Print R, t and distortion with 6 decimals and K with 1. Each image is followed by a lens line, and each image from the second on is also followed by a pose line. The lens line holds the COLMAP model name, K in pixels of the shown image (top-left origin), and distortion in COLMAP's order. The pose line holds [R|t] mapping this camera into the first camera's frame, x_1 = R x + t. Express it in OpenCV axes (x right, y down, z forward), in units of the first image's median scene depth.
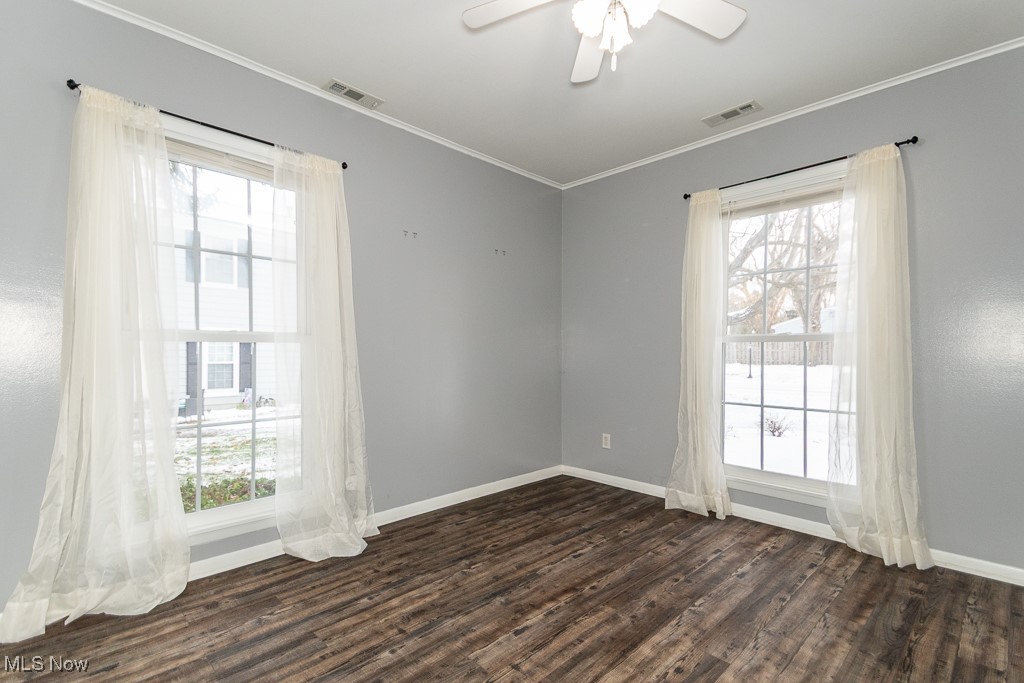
lens RADIAL K [[483.5, 0, 511.2], [0, 483.5, 341.5], [0, 0, 1]] dist [0.065025, -0.018206]
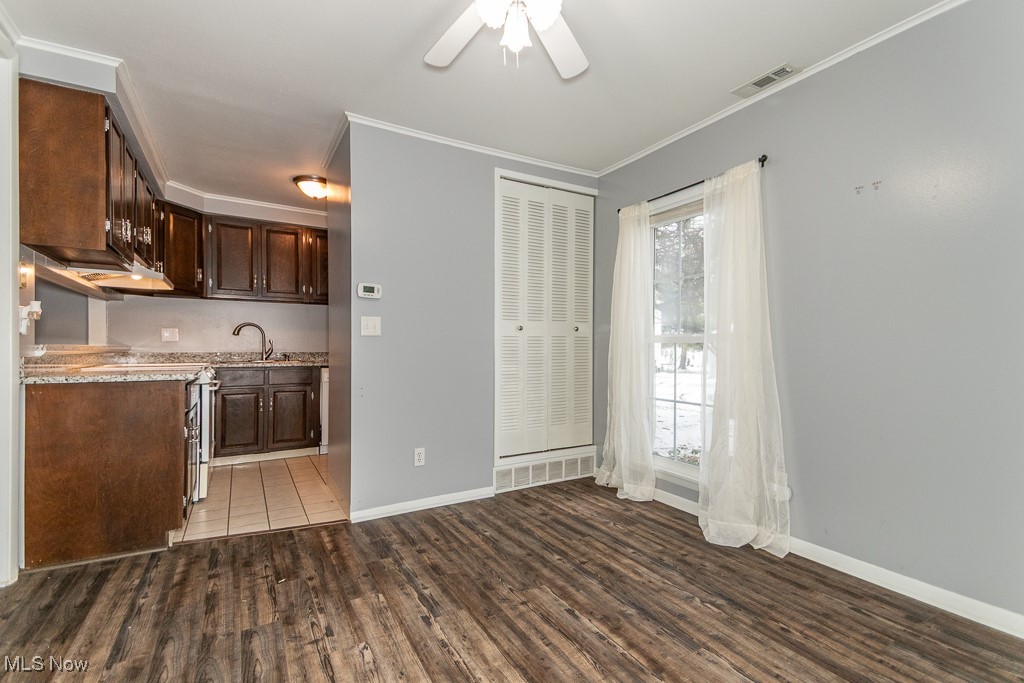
lens RADIAL K [[483.5, 0, 533.0], [0, 483.5, 345.5], [0, 0, 1]] dist [0.065025, -0.018206]
pose [[-0.241912, -0.003077, -0.970293, 0.878287], [0.019967, 0.999767, -0.008148, 0.004269], [0.970093, -0.021345, -0.241794, 0.958417]]
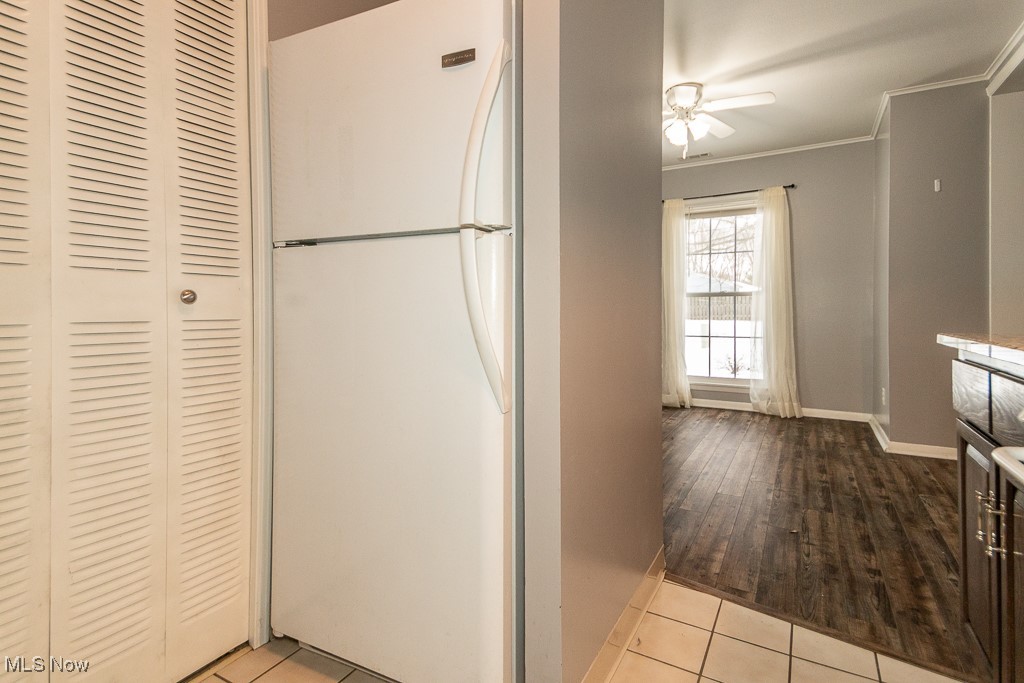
lens RADIAL K [[468.9, 0, 496.4], [0, 468.9, 299.3], [0, 0, 1]] dist [-0.025044, -0.001431]
pose [[0.981467, -0.002353, 0.191618, -0.670608], [0.003179, 0.999987, -0.004000, 0.019334], [-0.191606, 0.004535, 0.981461, -0.517476]]
